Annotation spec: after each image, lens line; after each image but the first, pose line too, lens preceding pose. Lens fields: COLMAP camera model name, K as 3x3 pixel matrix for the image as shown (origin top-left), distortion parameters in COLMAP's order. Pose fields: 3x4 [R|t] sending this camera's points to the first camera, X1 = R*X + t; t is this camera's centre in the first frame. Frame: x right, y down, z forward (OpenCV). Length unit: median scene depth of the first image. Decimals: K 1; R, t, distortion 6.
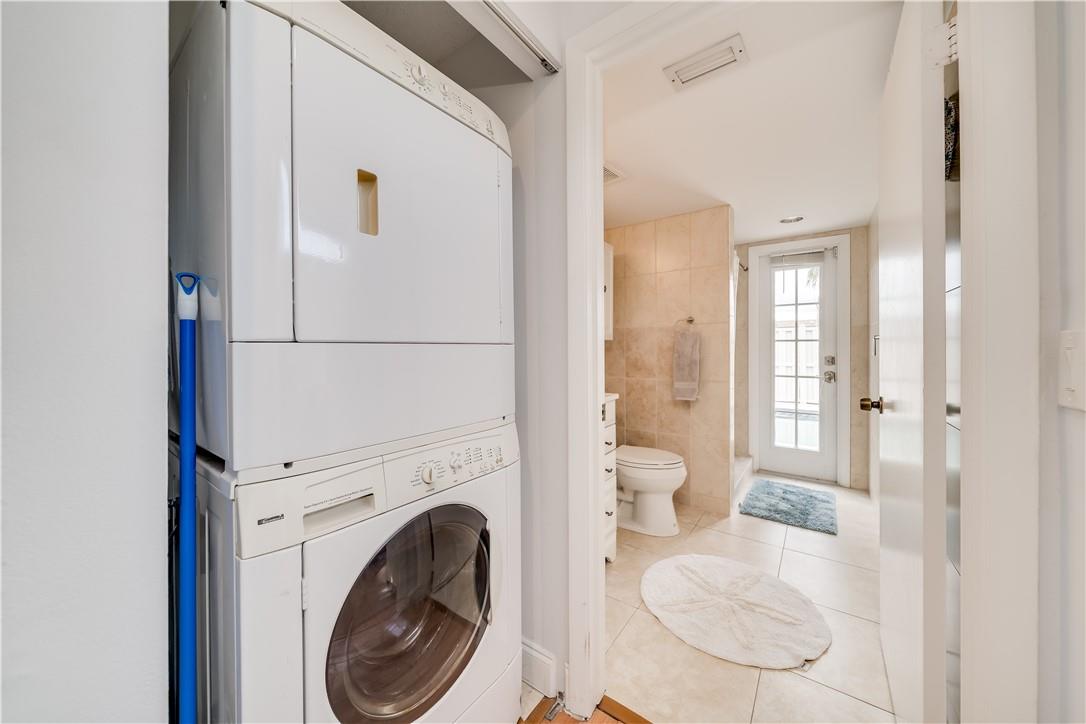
lens RADIAL K [[381.0, 0, 543.6], [0, 381.0, 357.1], [0, 0, 1]] dist [-0.001112, -0.000541]
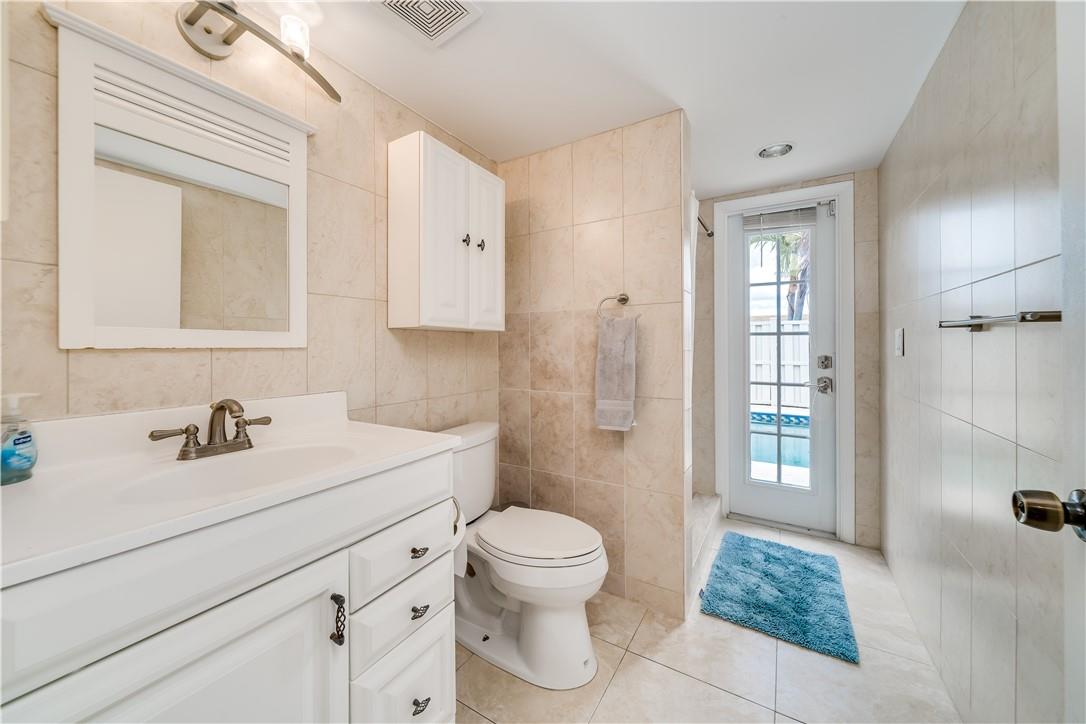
lens RADIAL K [[400.4, 0, 541.7], [0, 400.4, 351.3], [0, 0, 1]] dist [-0.001403, 0.000226]
pose [[0.996617, -0.001321, 0.082172, 0.185336], [0.001684, 0.999989, -0.004354, -0.008774], [-0.082165, 0.004478, 0.996609, 0.336743]]
